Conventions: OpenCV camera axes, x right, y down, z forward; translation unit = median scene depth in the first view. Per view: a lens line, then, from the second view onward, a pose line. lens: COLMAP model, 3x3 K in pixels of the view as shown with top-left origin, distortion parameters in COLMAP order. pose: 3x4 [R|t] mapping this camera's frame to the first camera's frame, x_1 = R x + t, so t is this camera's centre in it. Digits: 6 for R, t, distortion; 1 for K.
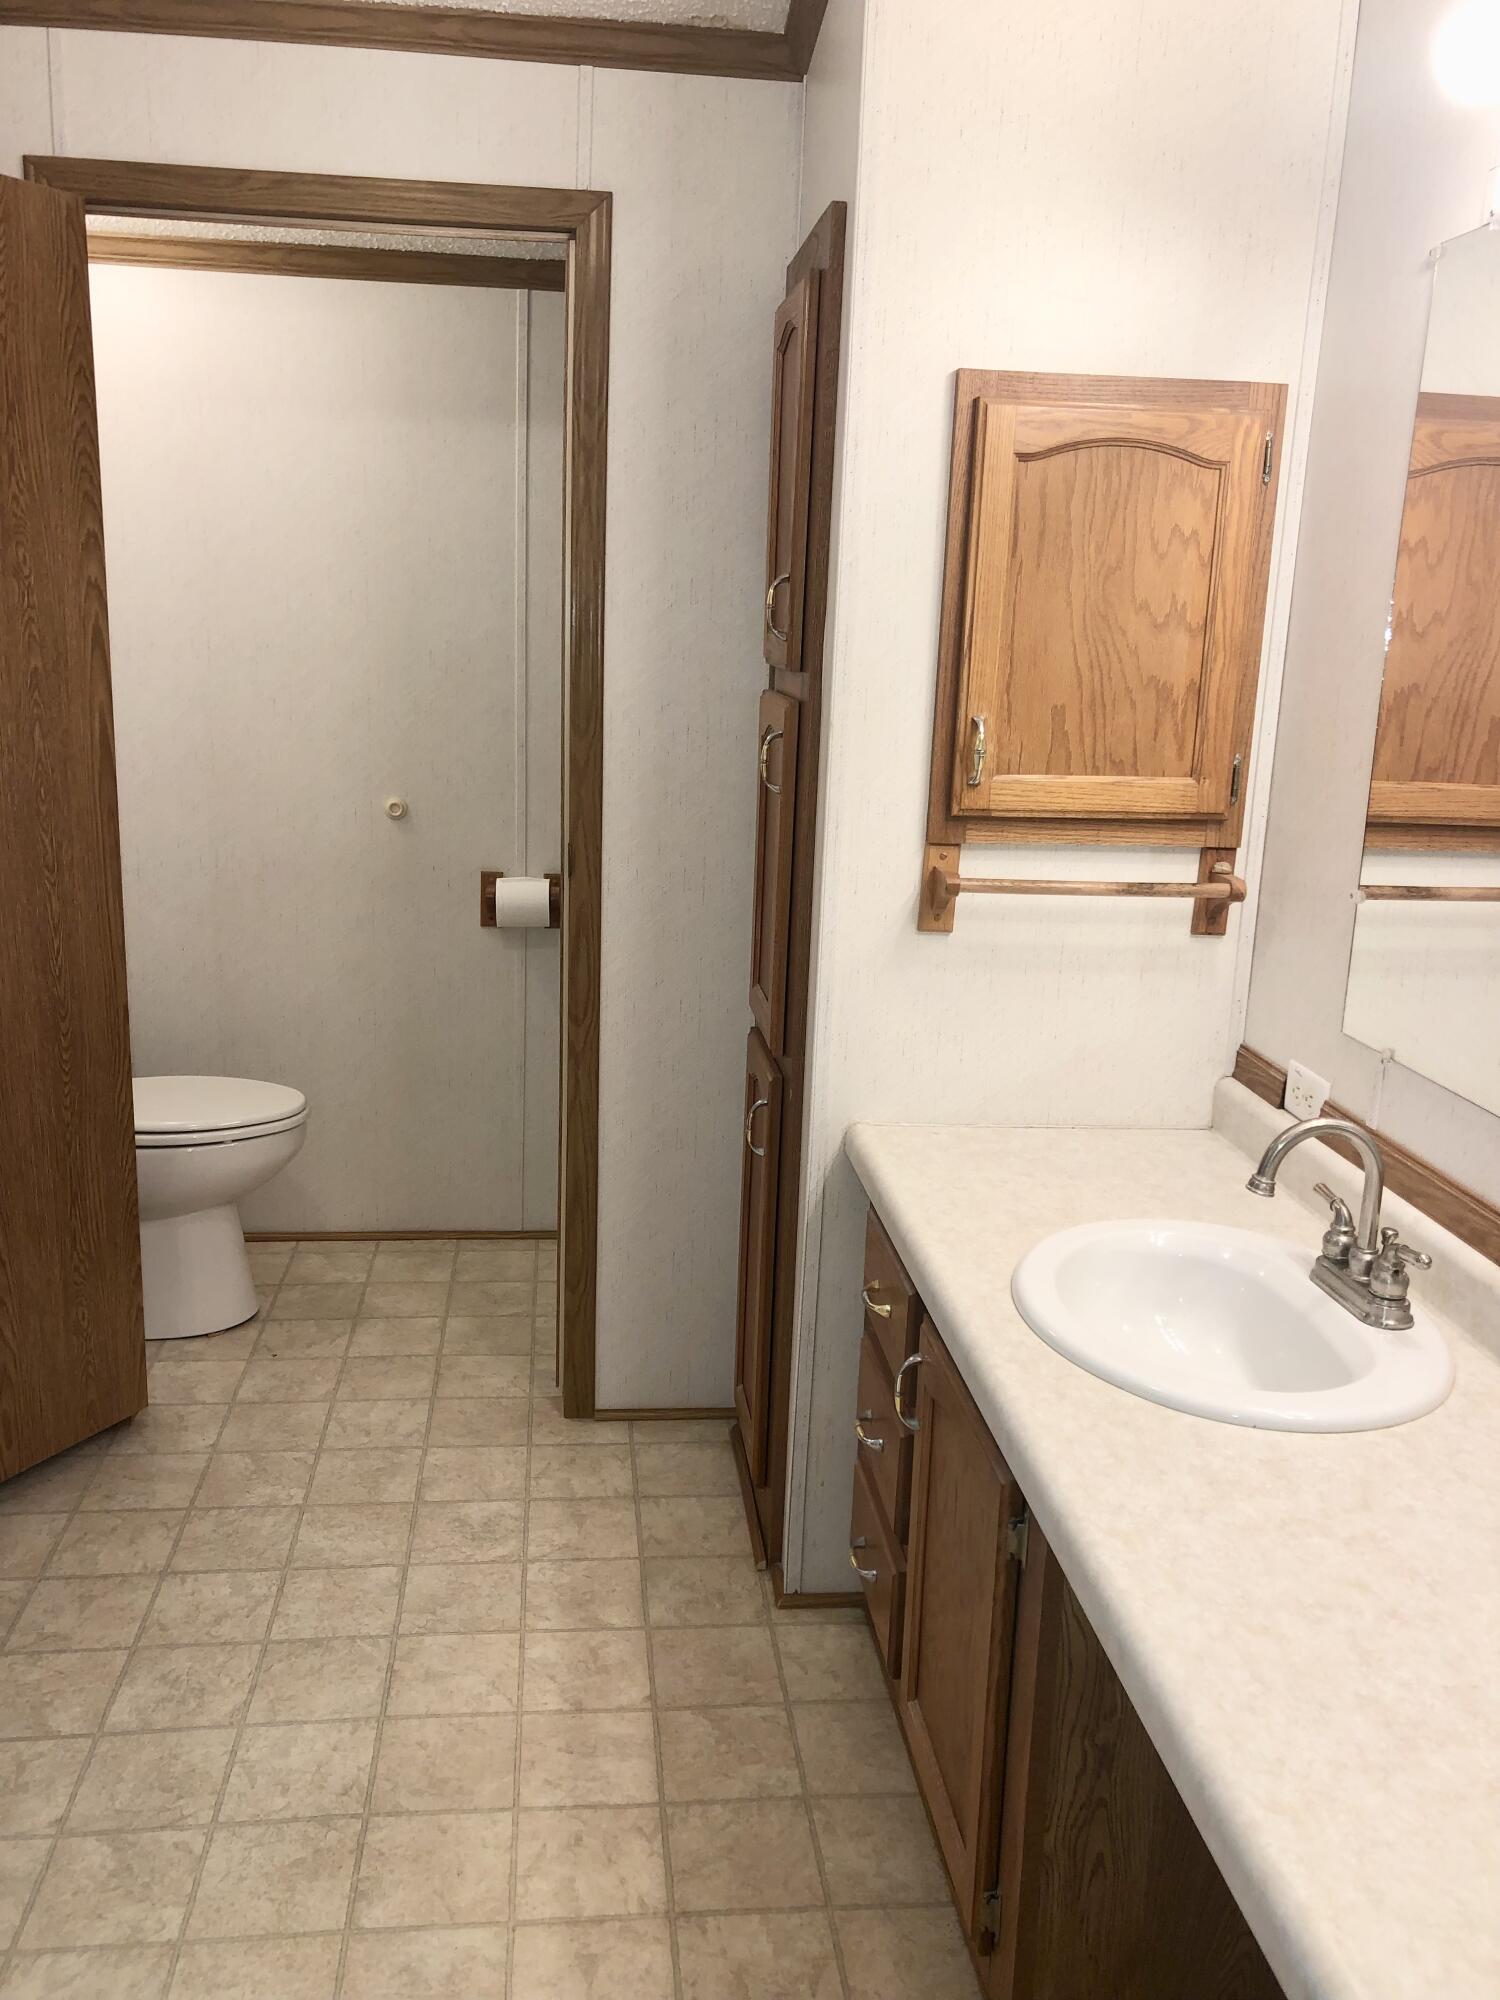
lens RADIAL K [[1658.4, 0, 723.5], [0, 1658.4, 991.4], [0, 0, 1]] dist [0.033702, -0.011972]
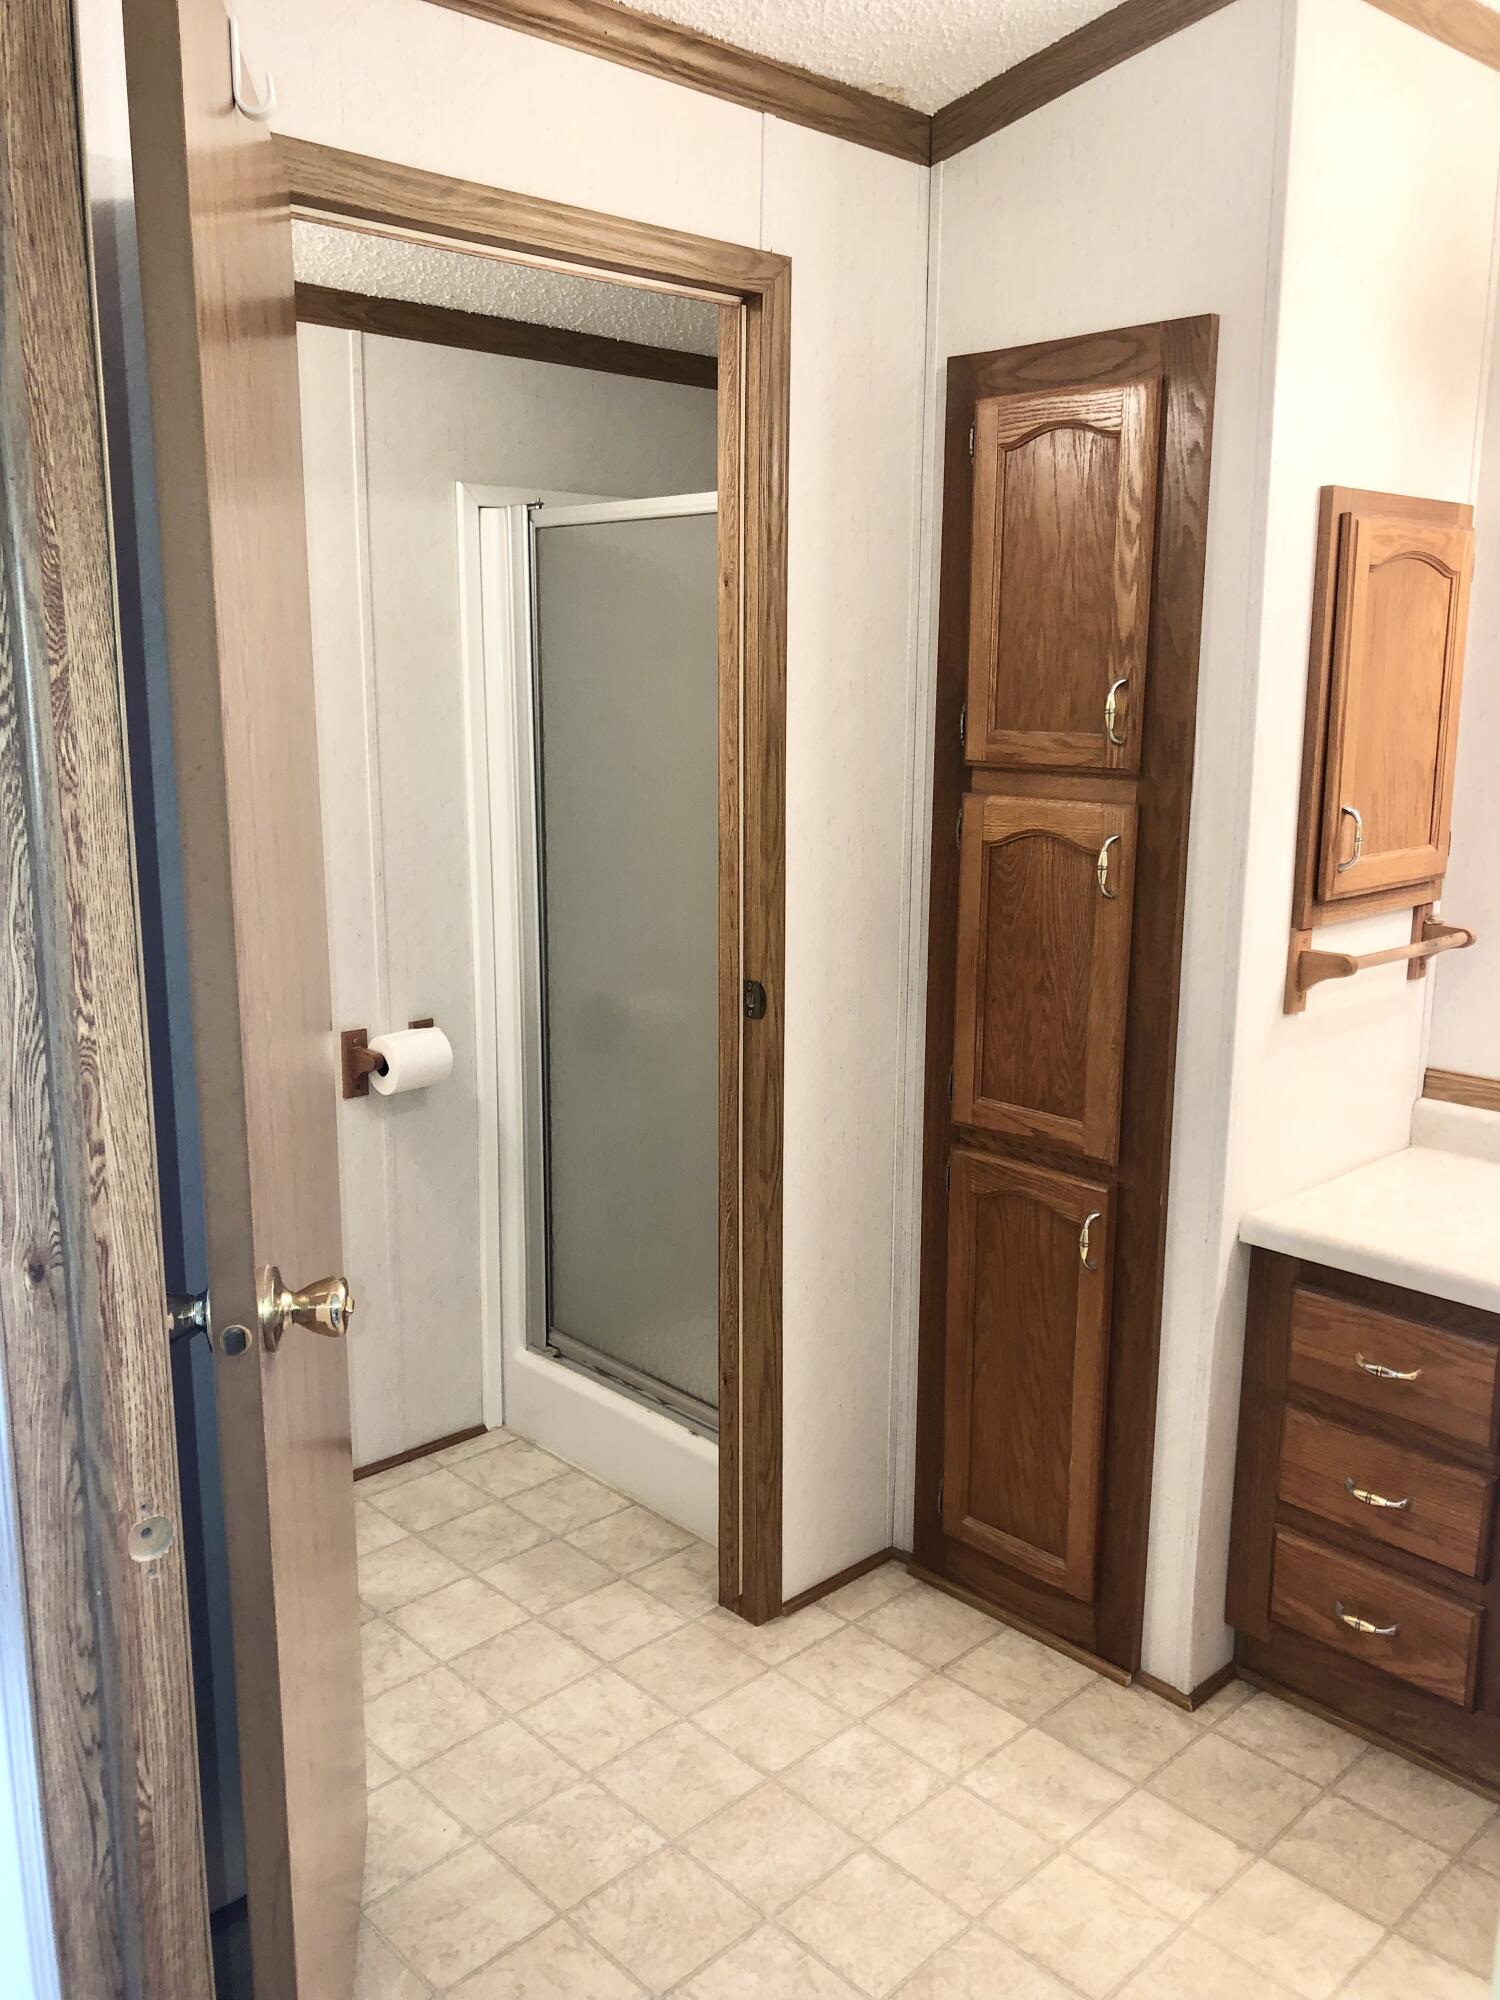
lens RADIAL K [[1647.8, 0, 750.0], [0, 1647.8, 1000.0], [0, 0, 1]] dist [0.038175, -0.005741]
pose [[0.780633, -0.148221, 0.607160, -0.691260], [0.160226, 0.986466, 0.034813, -0.120326], [-0.604102, 0.070107, 0.793817, 0.335393]]
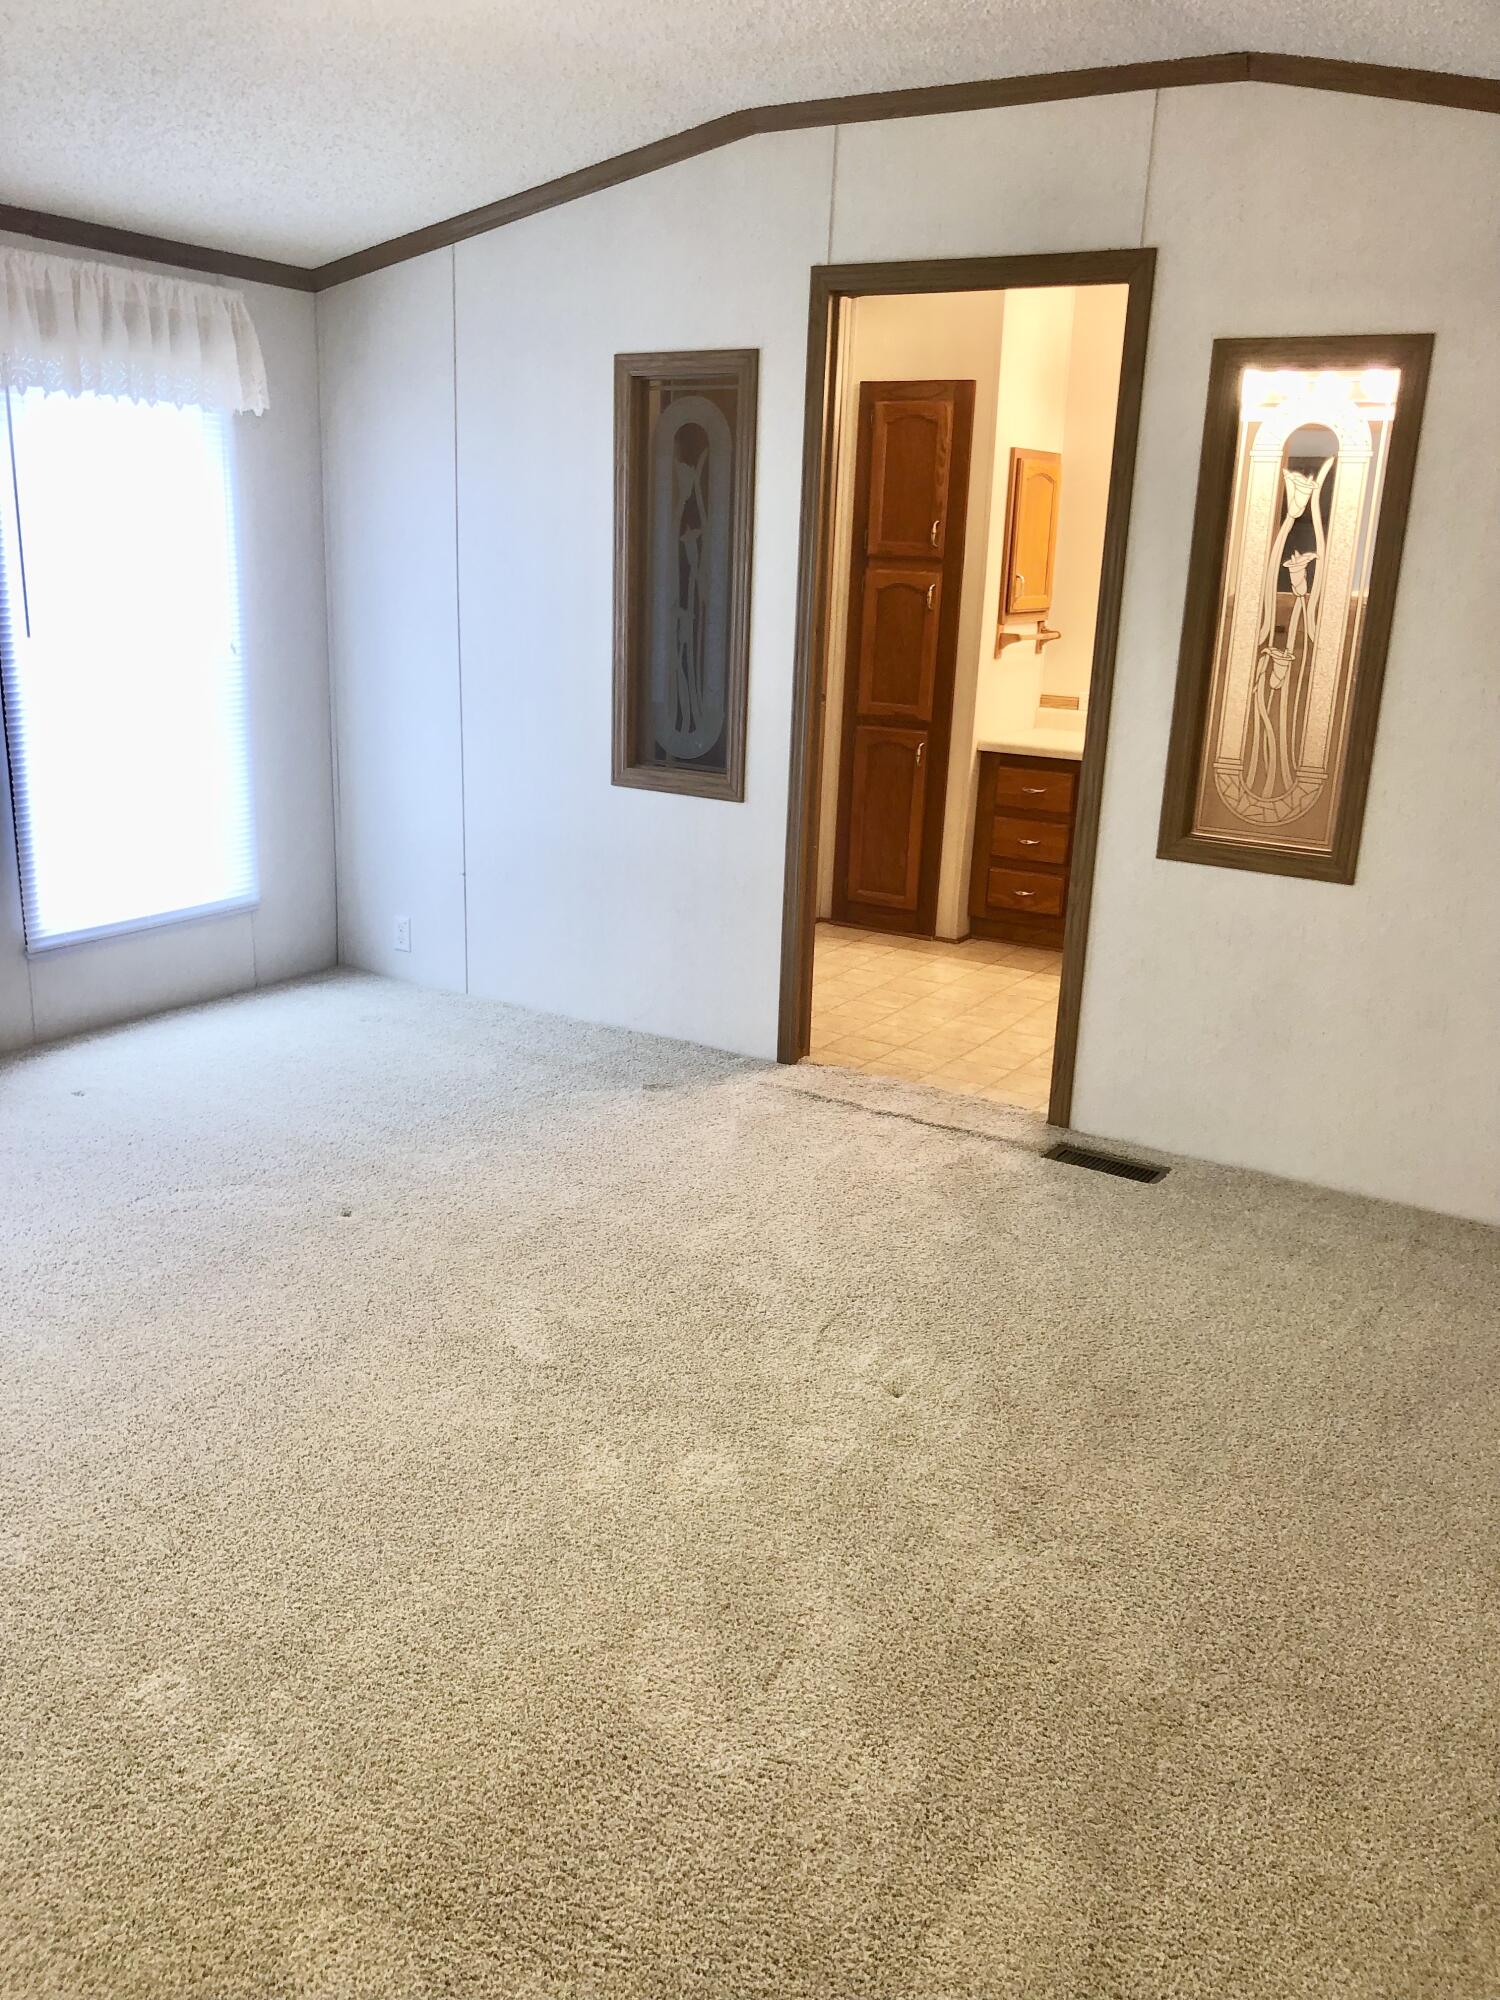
lens RADIAL K [[1664.3, 0, 723.2], [0, 1664.3, 1057.9], [0, 0, 1]] dist [-0.002421, -0.005598]
pose [[0.609920, -0.255233, 0.750236, -2.045909], [0.170825, 0.966802, 0.190034, 0.001076], [-0.773832, 0.012254, 0.633272, -0.299343]]
